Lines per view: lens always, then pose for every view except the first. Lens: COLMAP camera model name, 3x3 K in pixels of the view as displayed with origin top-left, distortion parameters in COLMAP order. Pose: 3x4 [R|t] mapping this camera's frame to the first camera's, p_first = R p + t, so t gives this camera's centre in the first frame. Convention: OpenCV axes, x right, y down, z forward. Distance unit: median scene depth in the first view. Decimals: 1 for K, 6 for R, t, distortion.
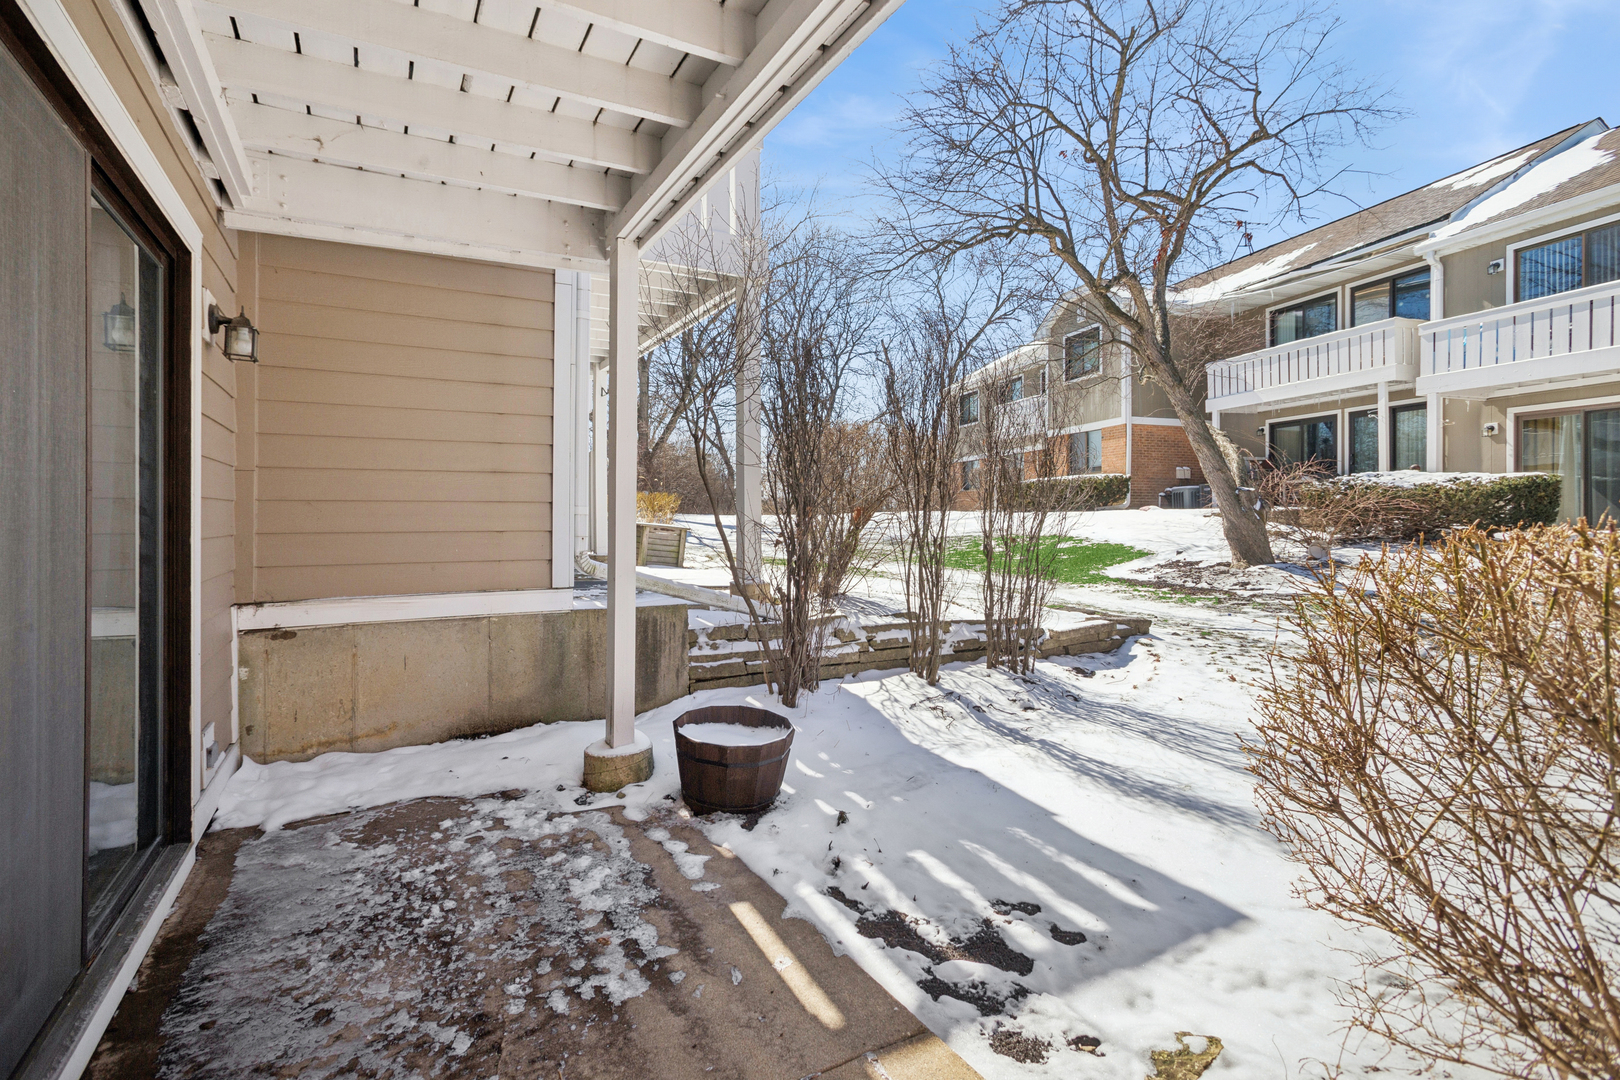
lens RADIAL K [[776.6, 0, 802.3], [0, 776.6, 516.6], [0, 0, 1]] dist [-0.022355, 0.019816]
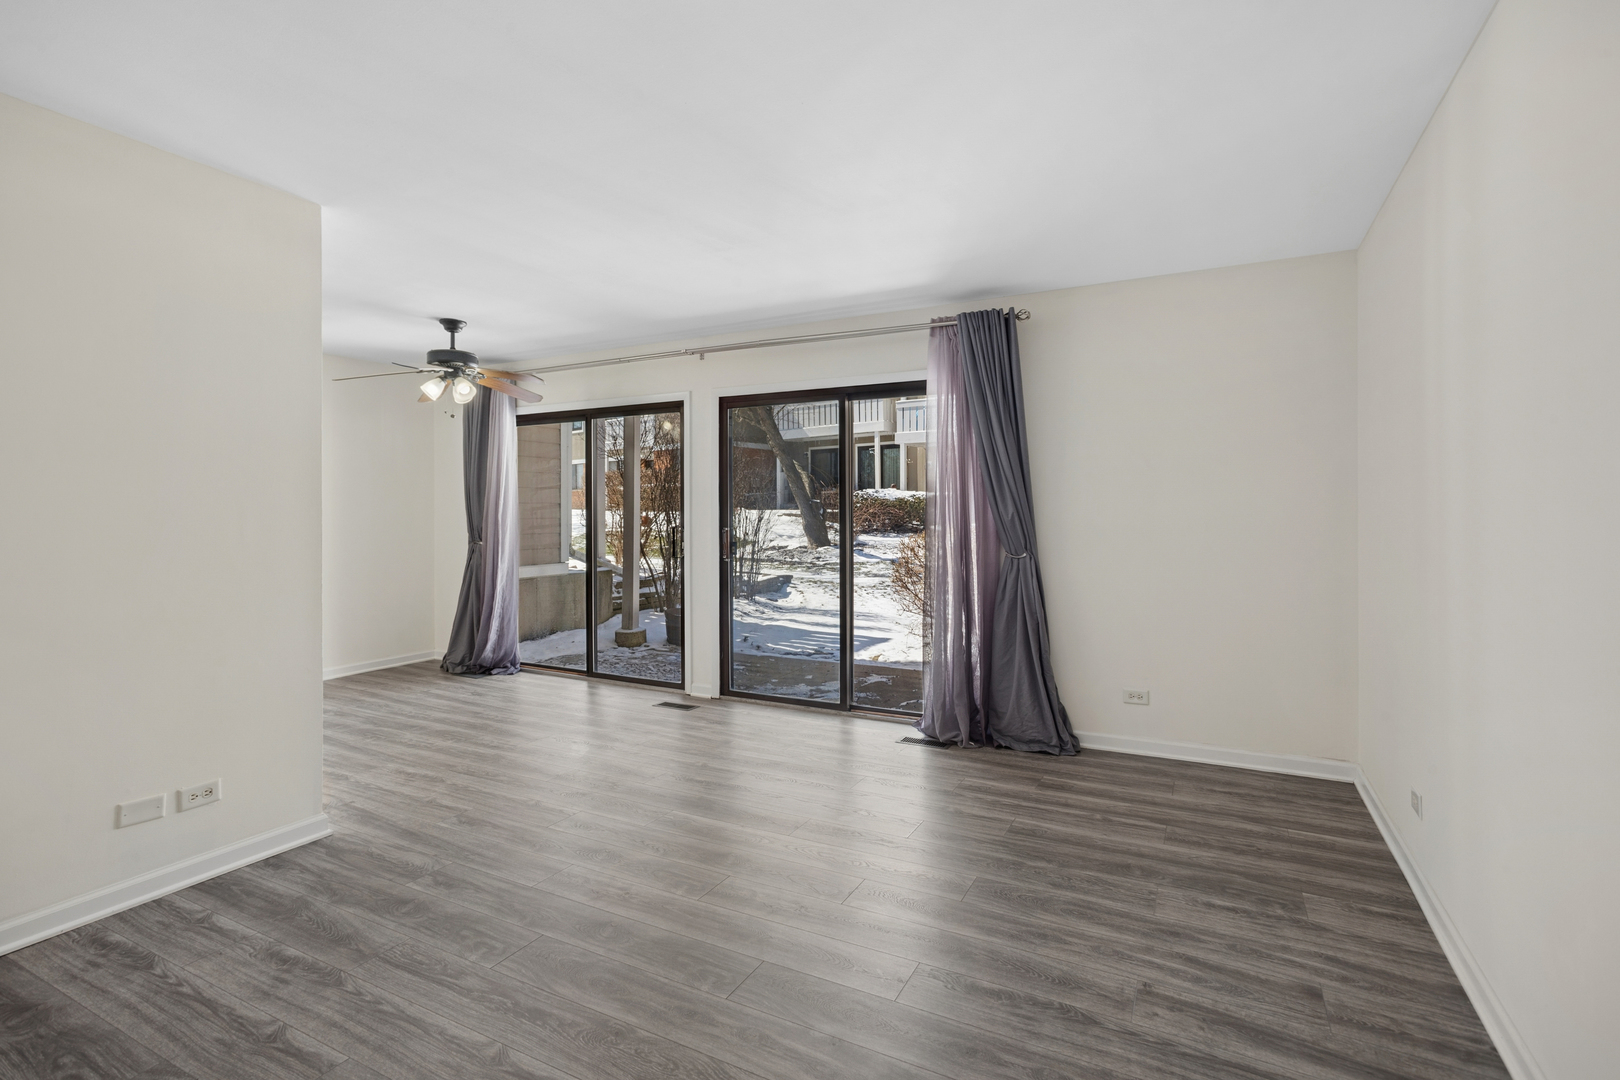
lens RADIAL K [[754.2, 0, 808.8], [0, 754.2, 513.9], [0, 0, 1]] dist [-0.002001, 0.004853]
pose [[0.841951, -0.000225, 0.539554, -0.290432], [-0.002238, 0.999990, 0.003911, -0.013648], [-0.539549, -0.004500, 0.841942, -0.327560]]
